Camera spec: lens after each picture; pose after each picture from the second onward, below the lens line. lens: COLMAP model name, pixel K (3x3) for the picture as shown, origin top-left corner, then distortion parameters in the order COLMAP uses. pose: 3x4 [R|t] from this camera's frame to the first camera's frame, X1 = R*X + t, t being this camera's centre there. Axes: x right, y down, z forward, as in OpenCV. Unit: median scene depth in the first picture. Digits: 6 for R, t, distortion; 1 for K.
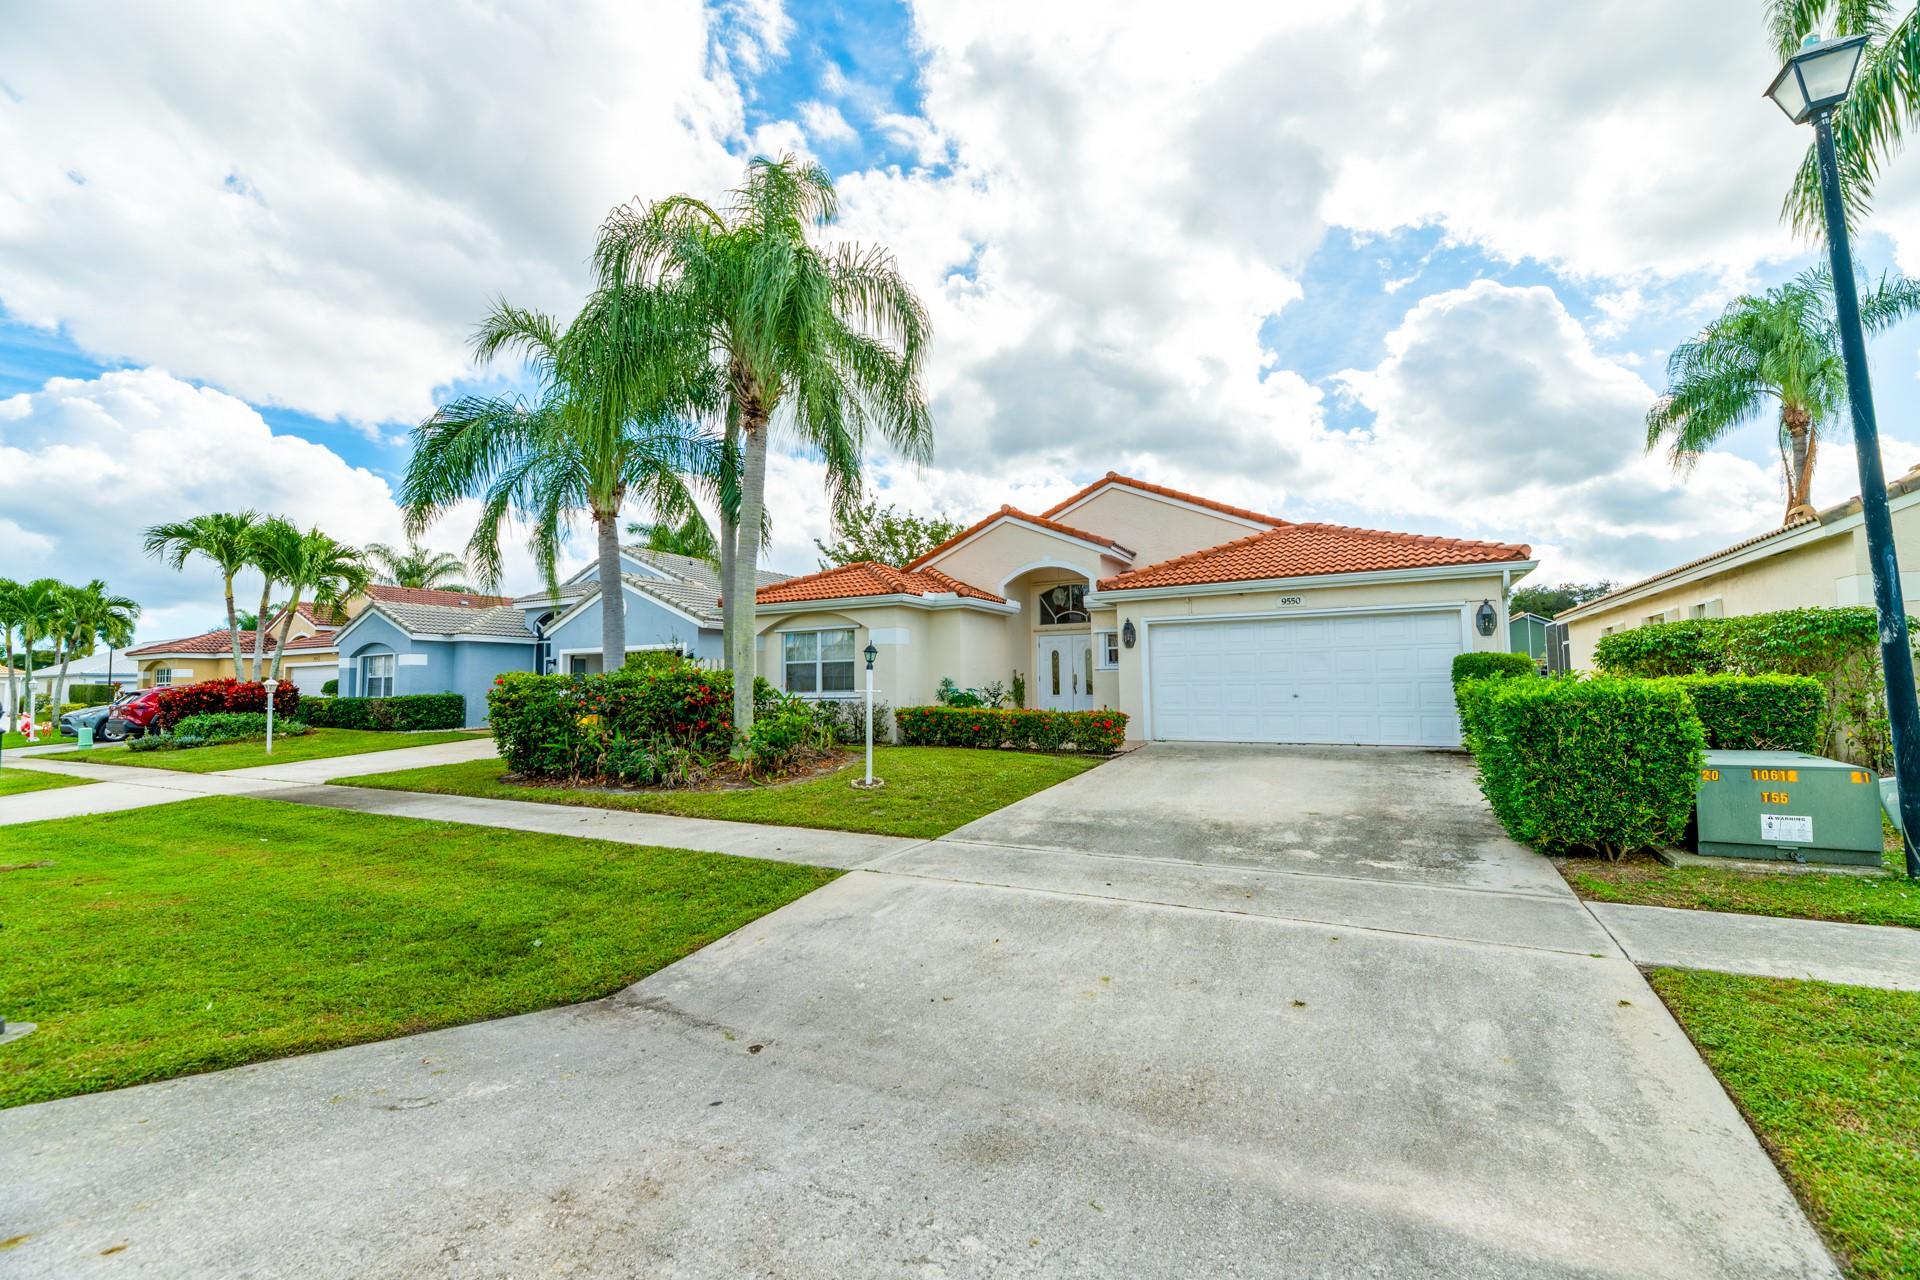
lens RADIAL K [[781.0, 0, 954.3], [0, 781.0, 639.7], [0, 0, 1]] dist [-0.000107, 0.000123]
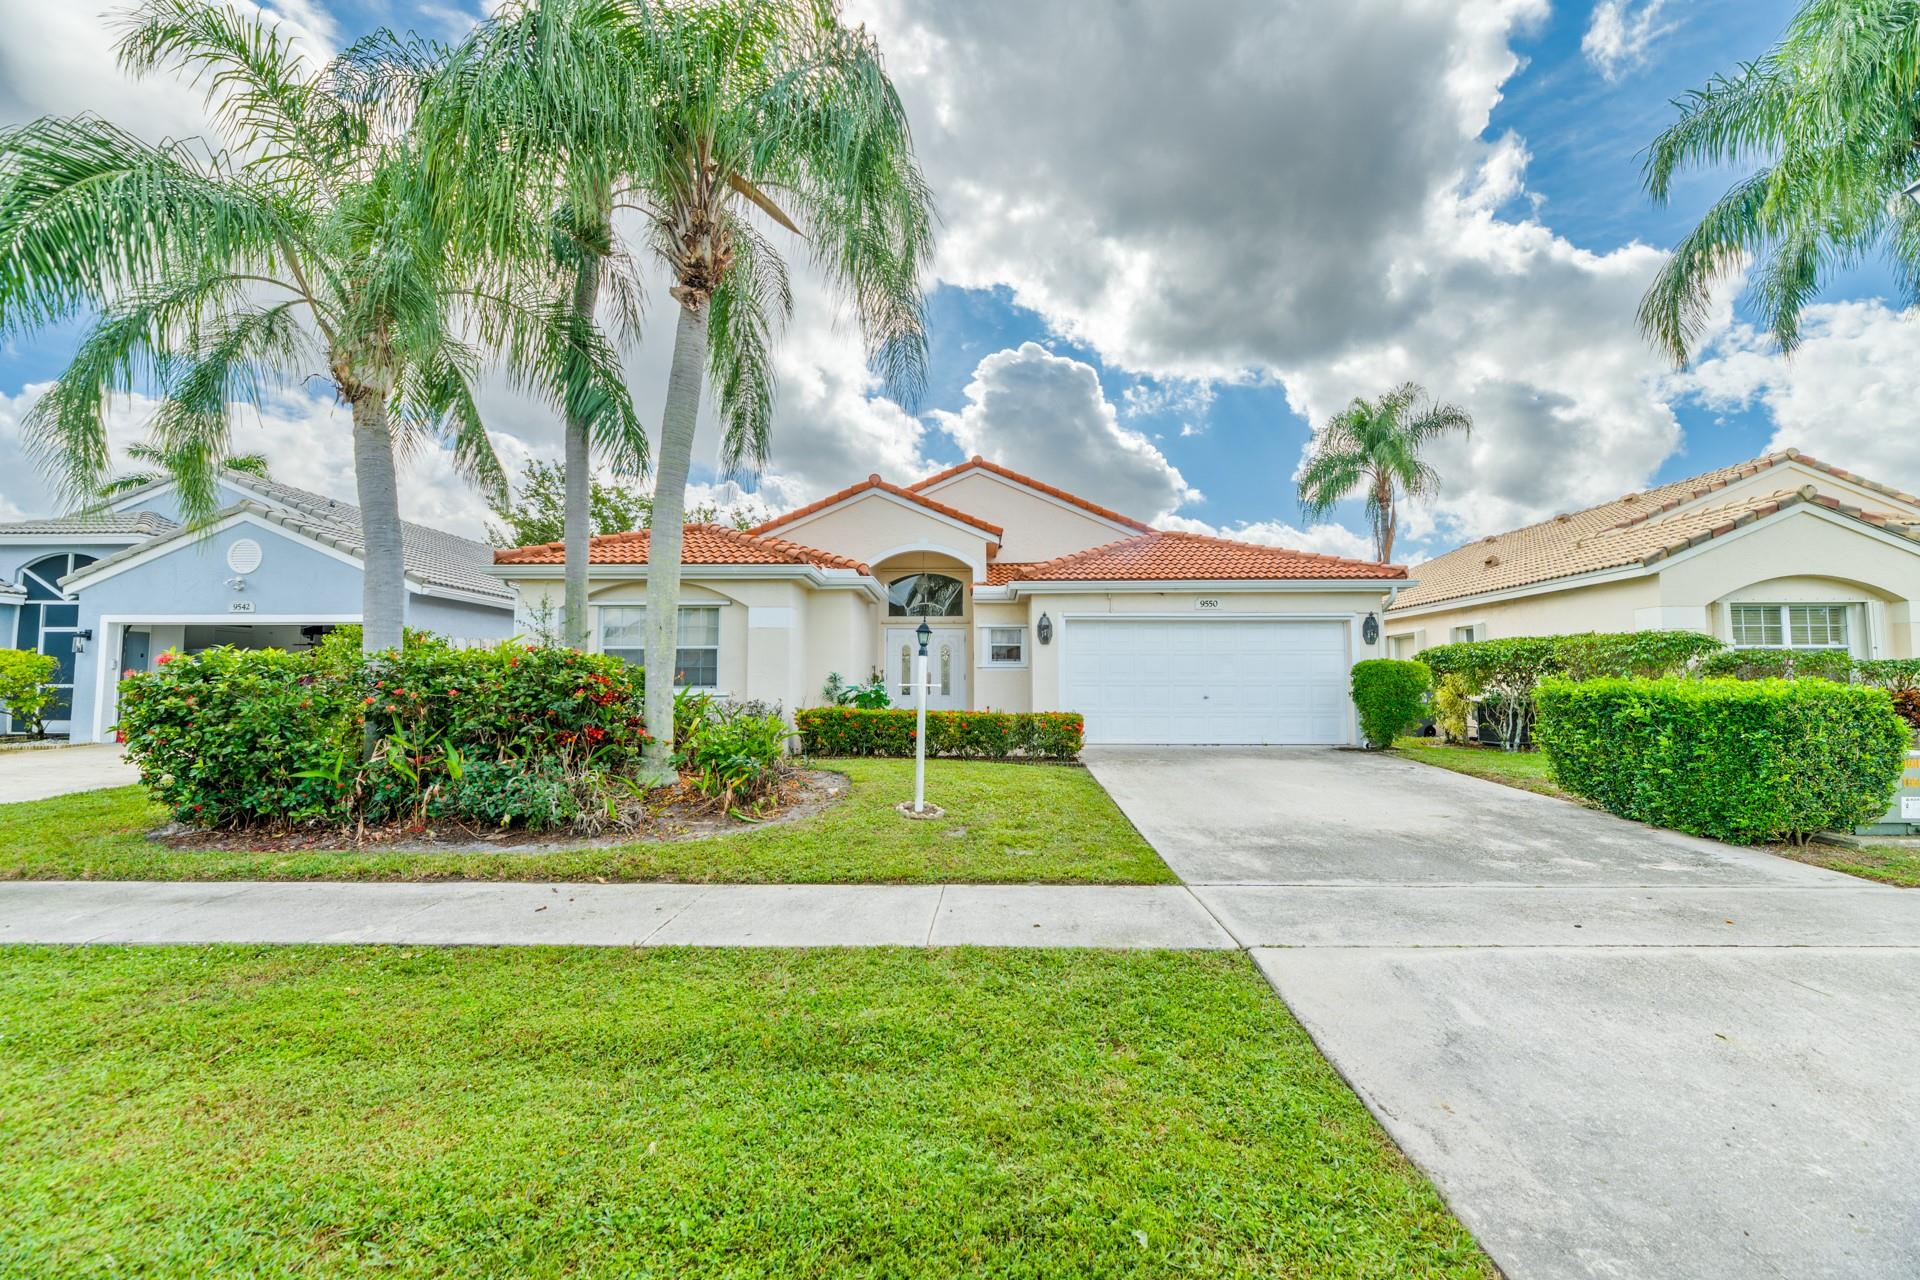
lens RADIAL K [[781.0, 0, 954.3], [0, 781.0, 639.7], [0, 0, 1]] dist [-0.000107, 0.000123]
pose [[0.888783, 0.041538, 0.456443, -0.309081], [-0.038983, 0.999127, -0.015016, 0.024402], [-0.456668, -0.004447, 0.889626, 0.243244]]
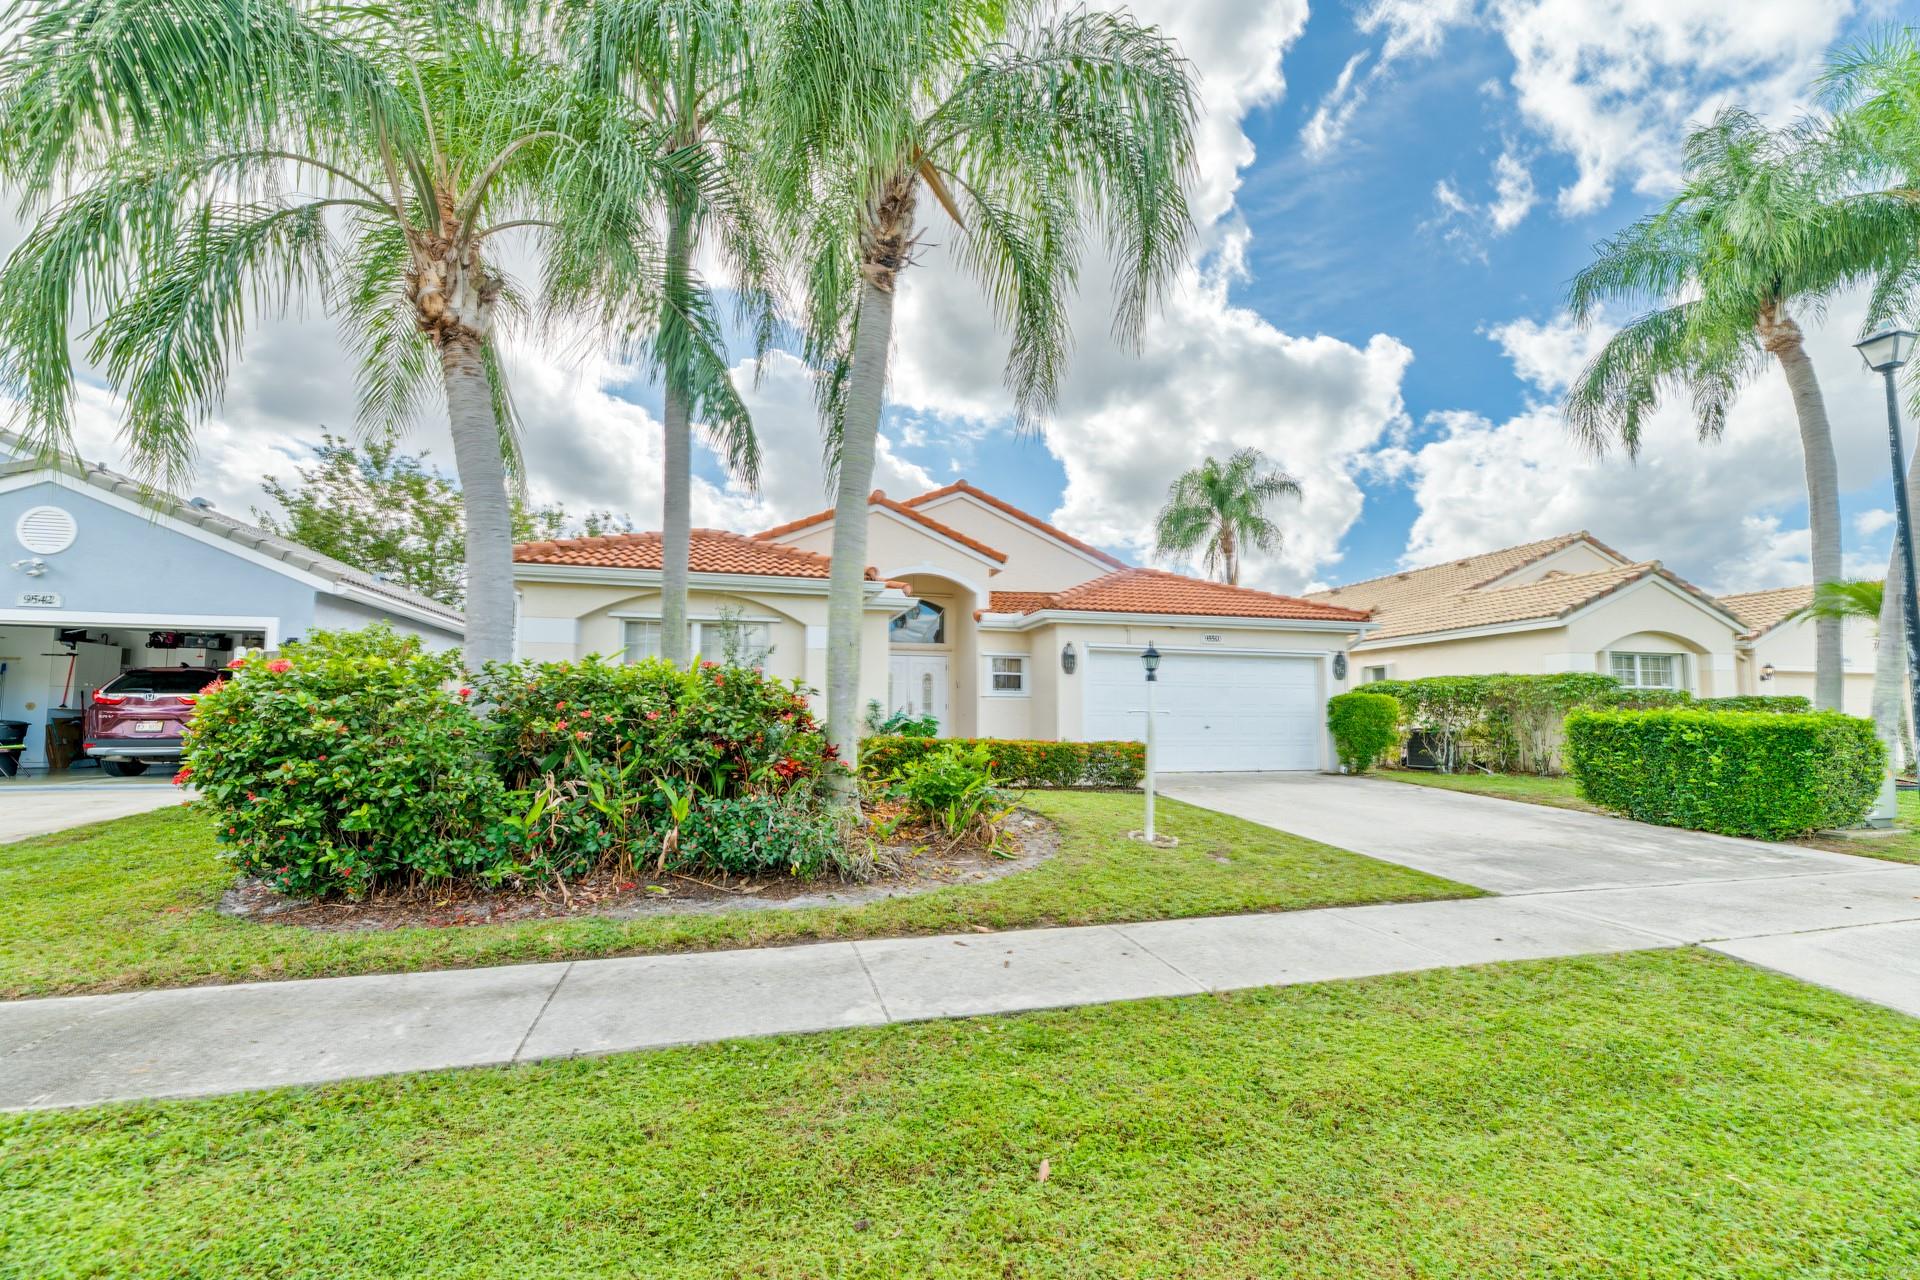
lens RADIAL K [[793.5, 0, 953.6], [0, 793.5, 665.0], [0, 0, 1]] dist [-0.000157, 0.000185]
pose [[0.726225, 0.064375, 0.684437, -0.548286], [-0.053697, 0.997876, -0.036879, 0.044533], [-0.685357, -0.009970, 0.728139, 0.435824]]
